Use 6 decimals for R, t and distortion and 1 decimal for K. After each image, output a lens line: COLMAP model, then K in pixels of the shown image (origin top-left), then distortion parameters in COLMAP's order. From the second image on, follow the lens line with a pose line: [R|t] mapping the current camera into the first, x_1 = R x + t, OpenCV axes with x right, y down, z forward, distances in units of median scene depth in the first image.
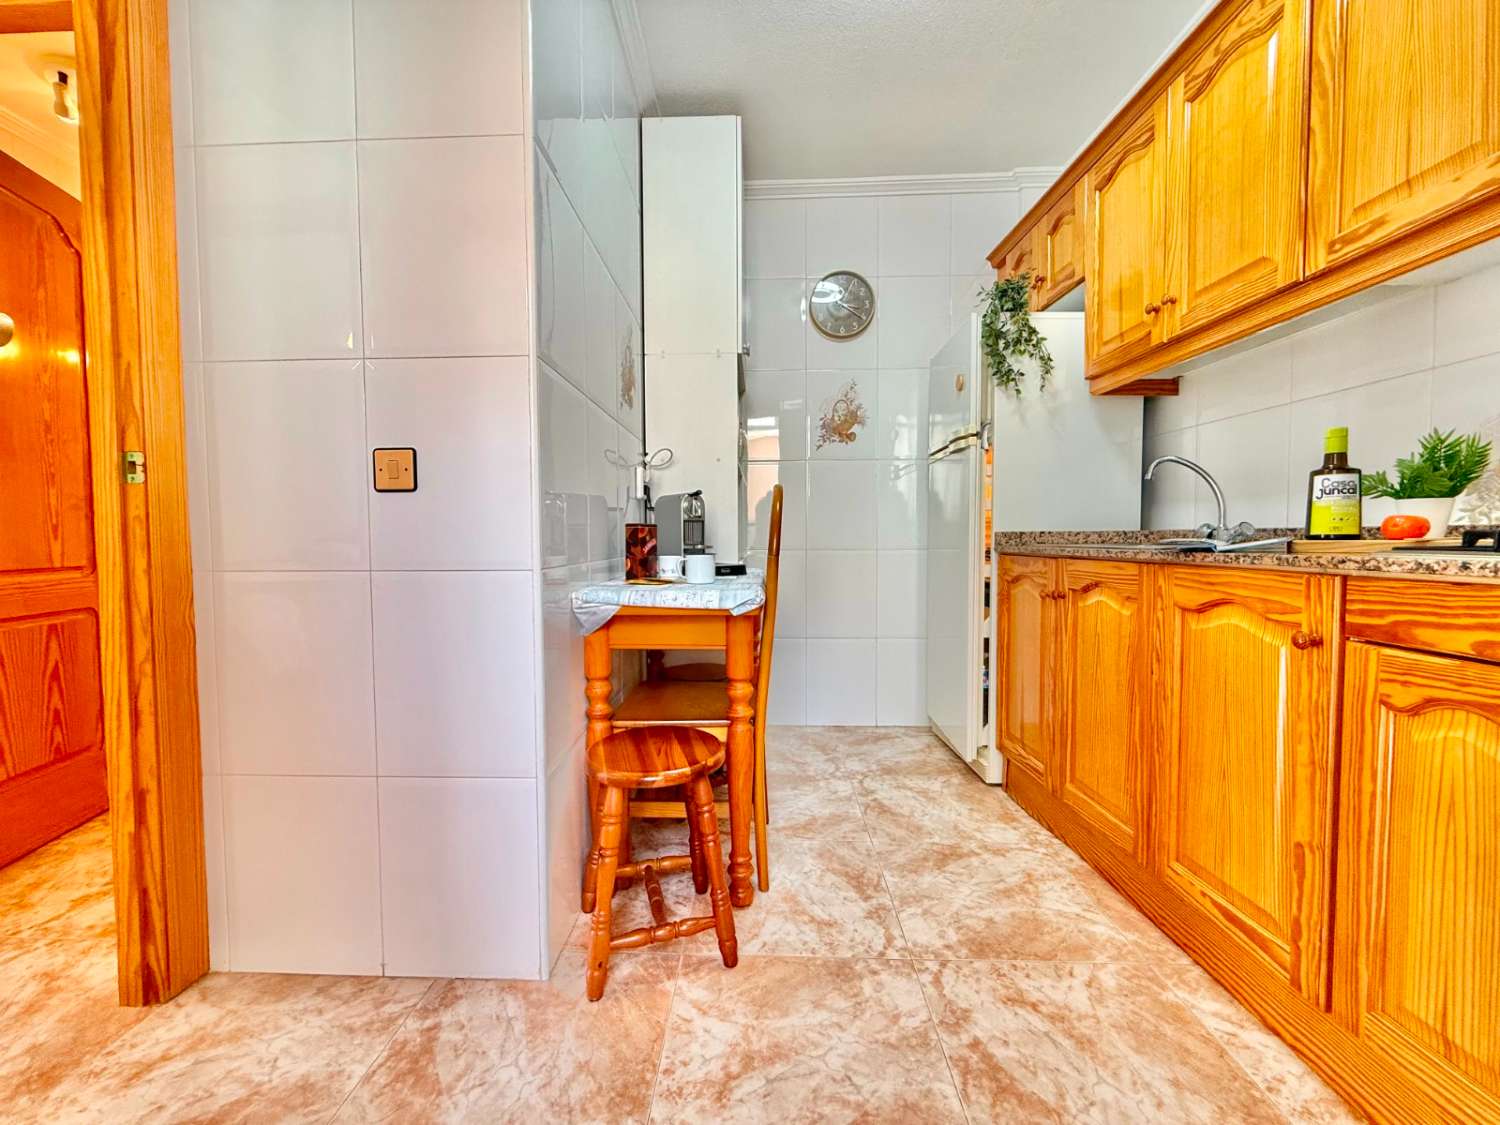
lens RADIAL K [[597.3, 0, 743.2], [0, 597.3, 560.4], [0, 0, 1]] dist [-0.001198, 0.000262]
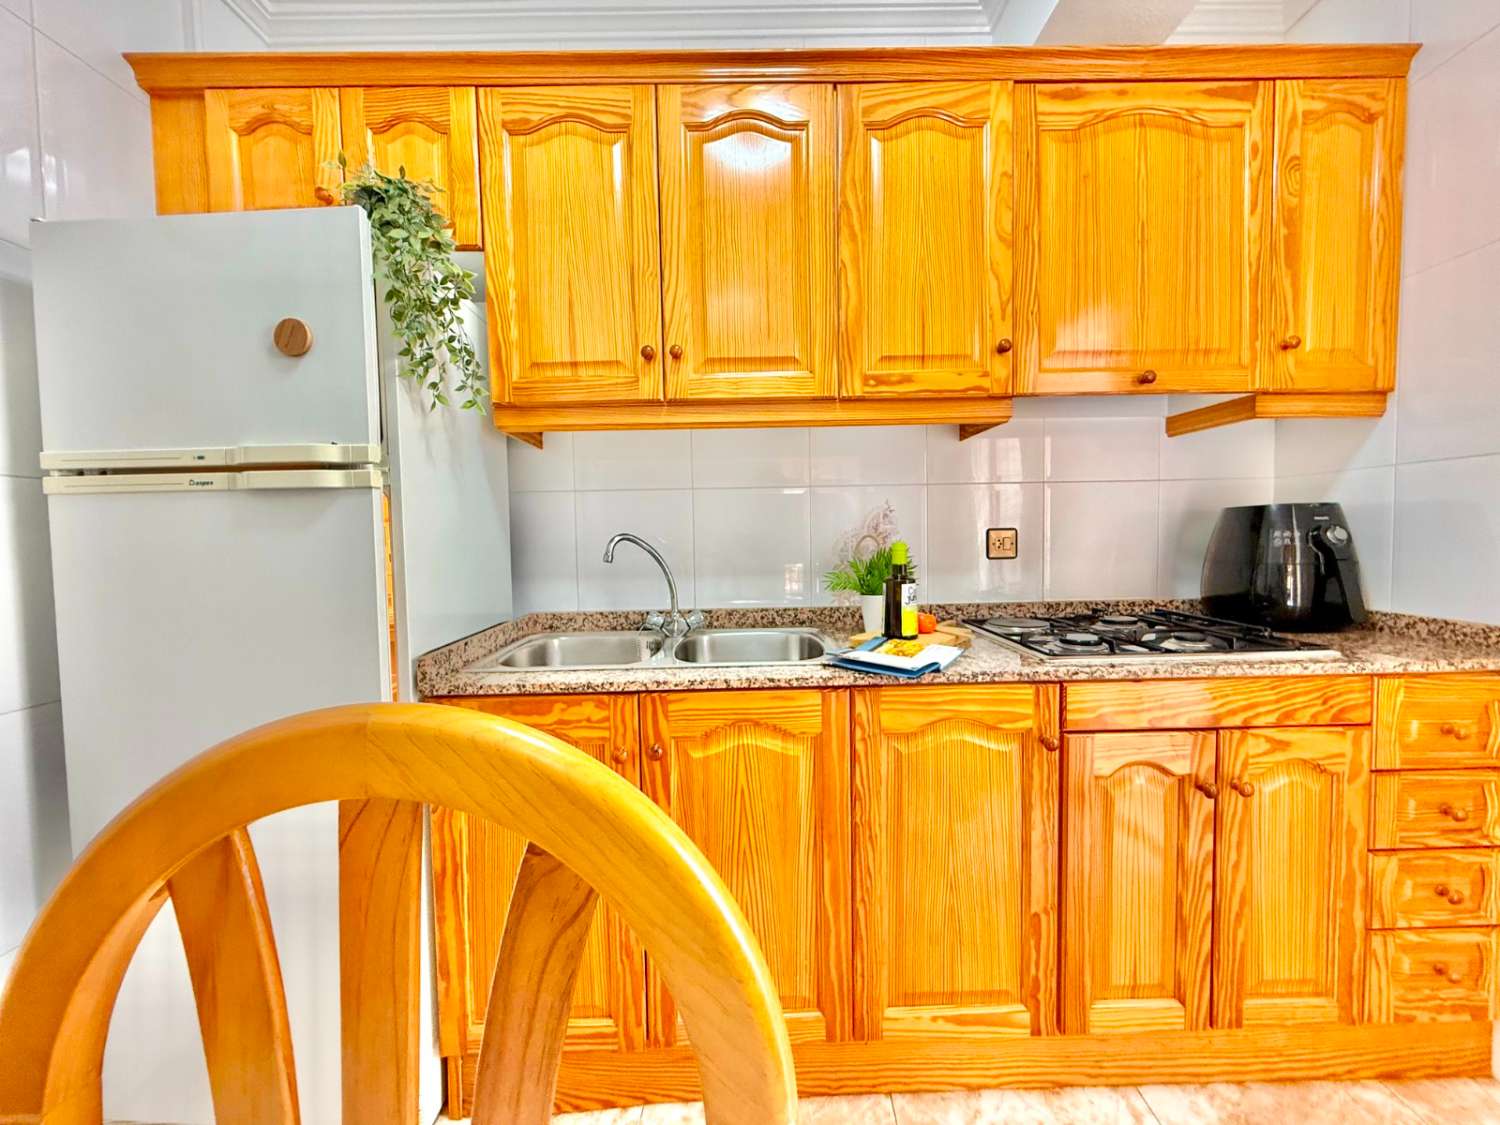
lens RADIAL K [[597.3, 0, 739.4], [0, 597.3, 562.0], [0, 0, 1]] dist [-0.001198, 0.000262]
pose [[0.007445, -0.043148, 0.999041, -0.128899], [0.055027, 0.997573, 0.042674, -0.179782], [-0.998457, 0.054656, 0.009802, 0.936942]]
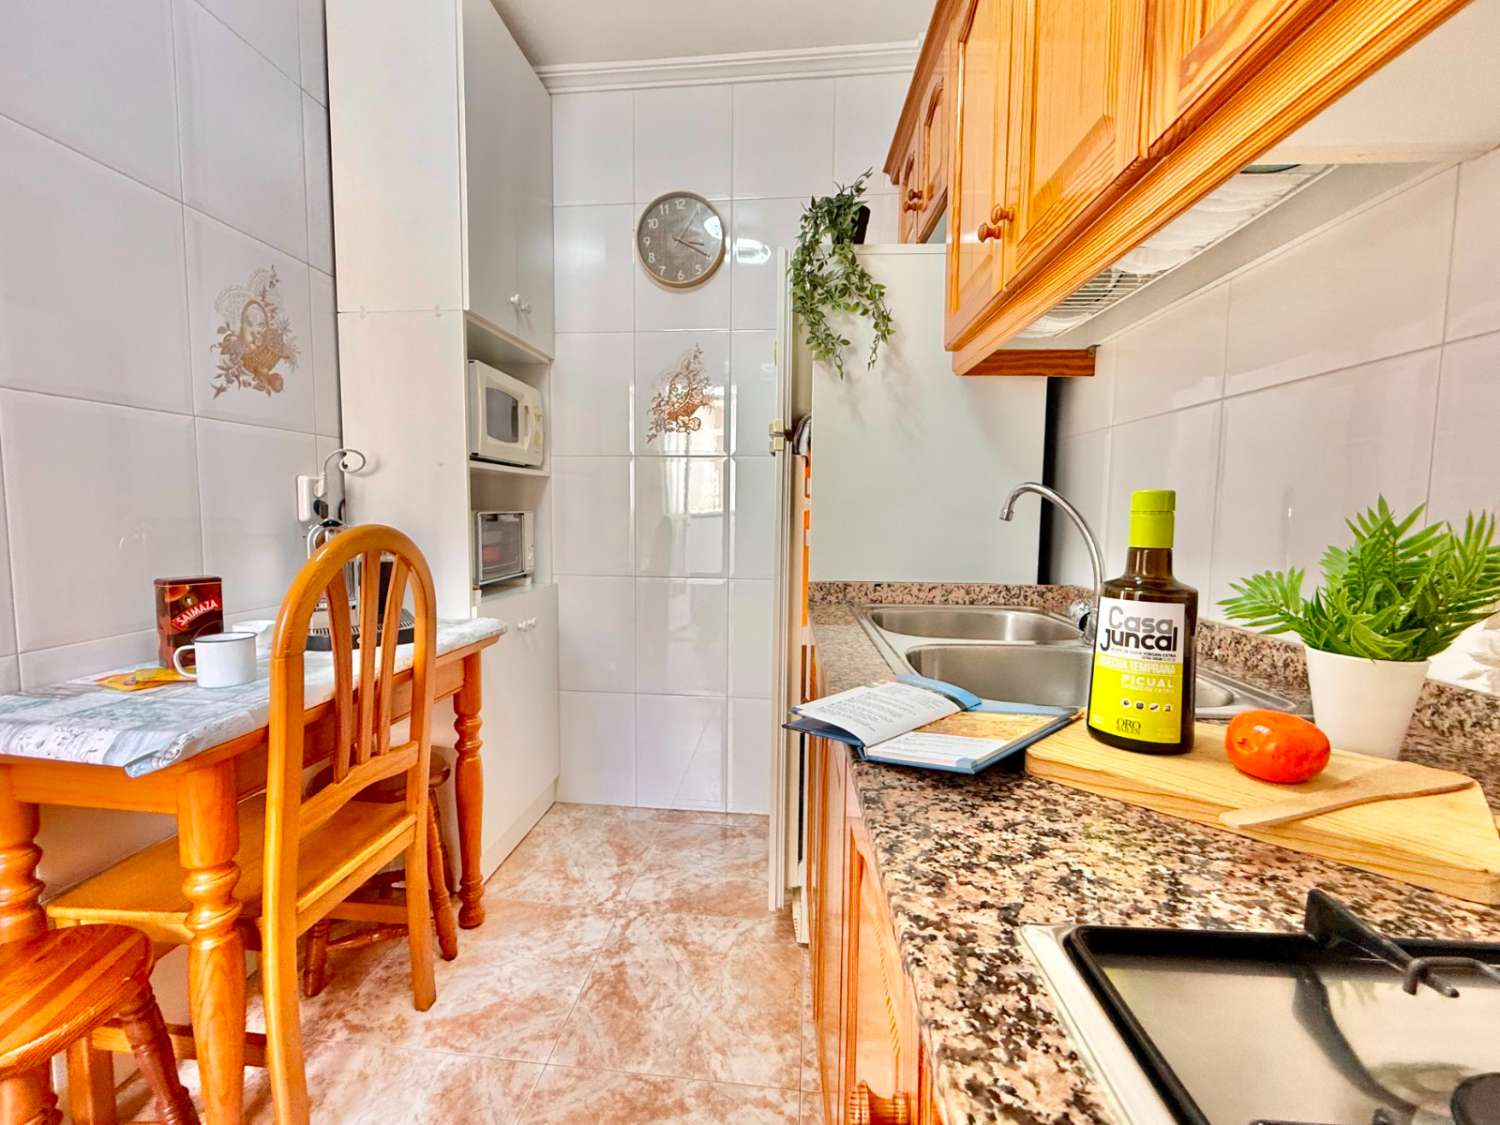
lens RADIAL K [[655.9, 0, 732.0], [0, 655.9, 561.6], [0, 0, 1]] dist [0.000648, -0.001077]
pose [[0.997513, 0.021289, -0.067184, 0.512924], [-0.018549, 0.998981, 0.041142, -0.130714], [0.067992, -0.039793, 0.996892, 0.354469]]
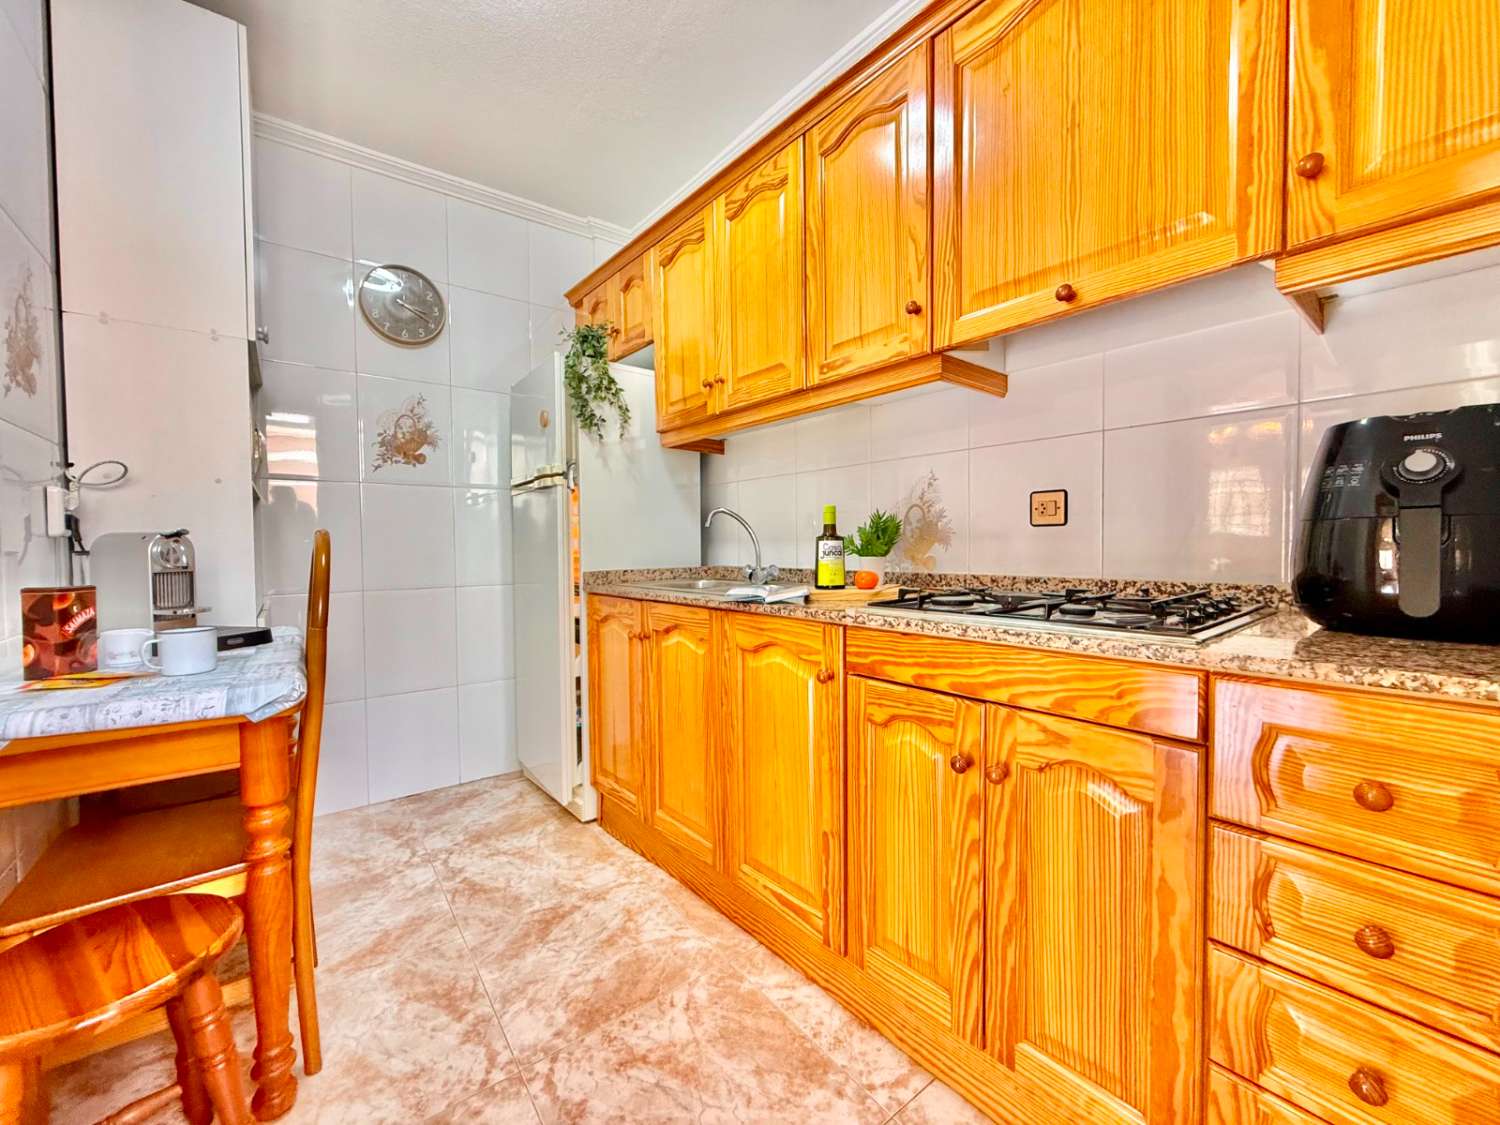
lens RADIAL K [[597.3, 0, 743.5], [0, 597.3, 561.3], [0, 0, 1]] dist [-0.001198, 0.000262]
pose [[0.777456, -0.020105, 0.628616, -0.004069], [0.031128, 0.999494, -0.006530, -0.067071], [-0.628167, 0.024644, 0.777688, 0.055856]]
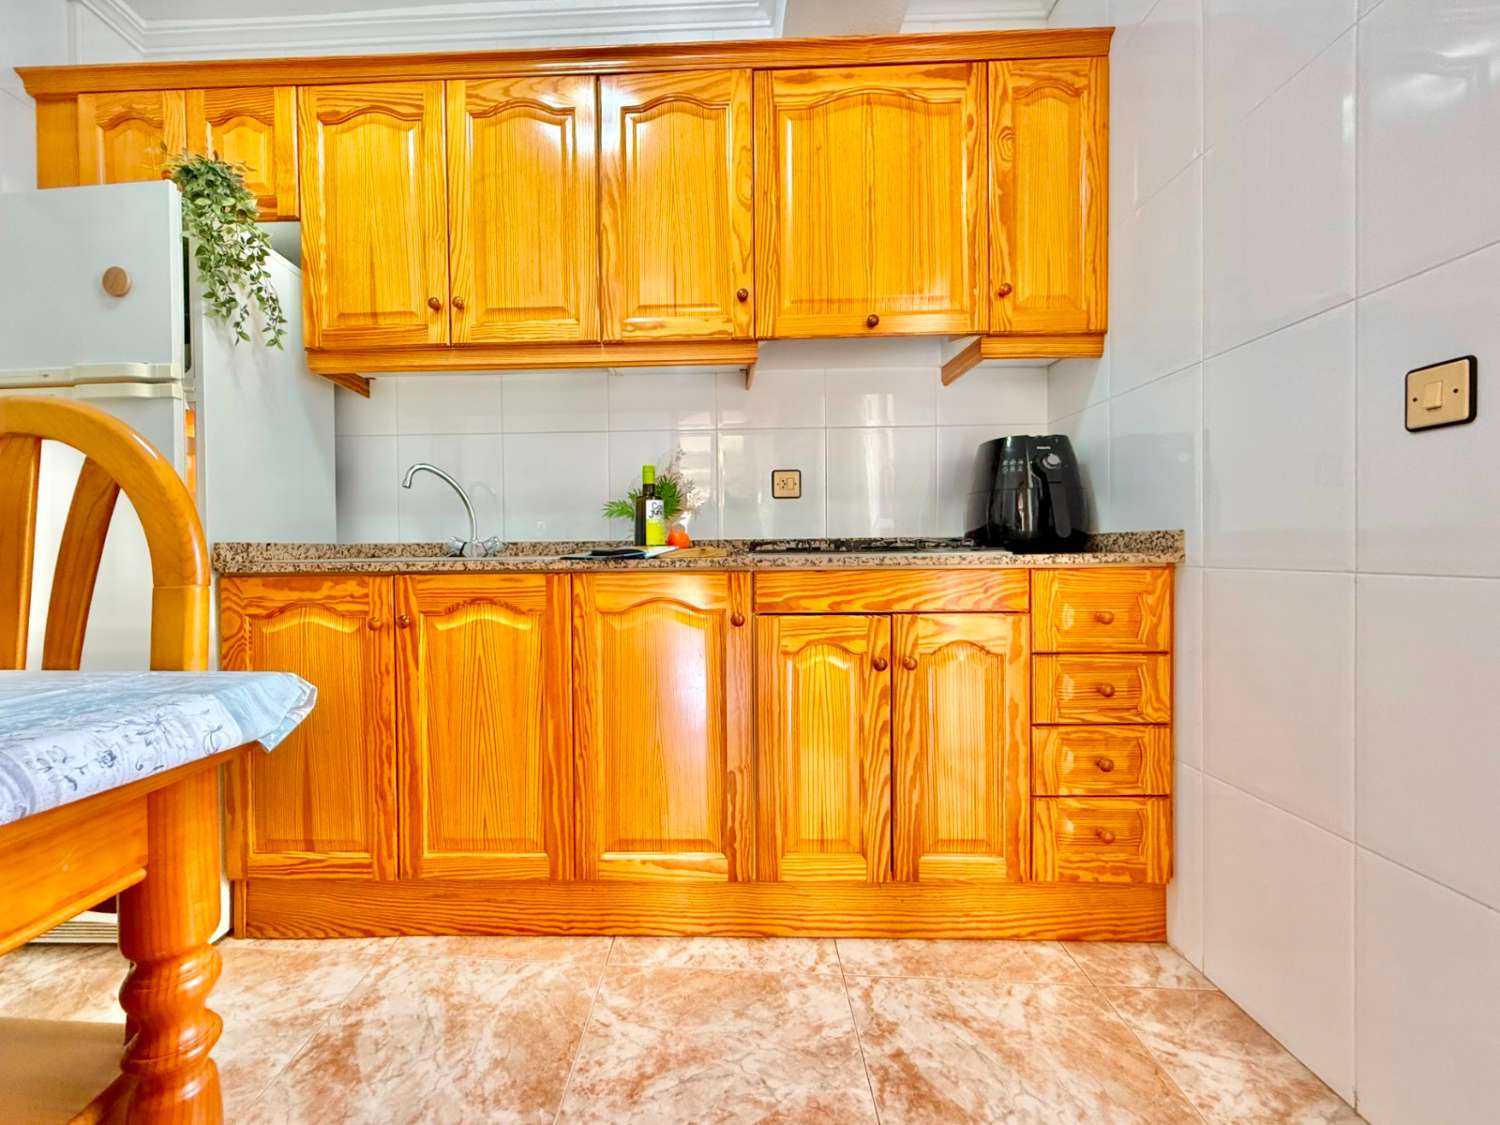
lens RADIAL K [[655.9, 0, 680.0], [0, 655.9, 559.9], [0, 0, 1]] dist [0.000648, -0.001077]
pose [[0.051216, -0.009047, 0.998647, -0.337868], [0.049706, 0.998743, 0.006499, -0.011696], [-0.997450, 0.049306, 0.051602, 0.622103]]
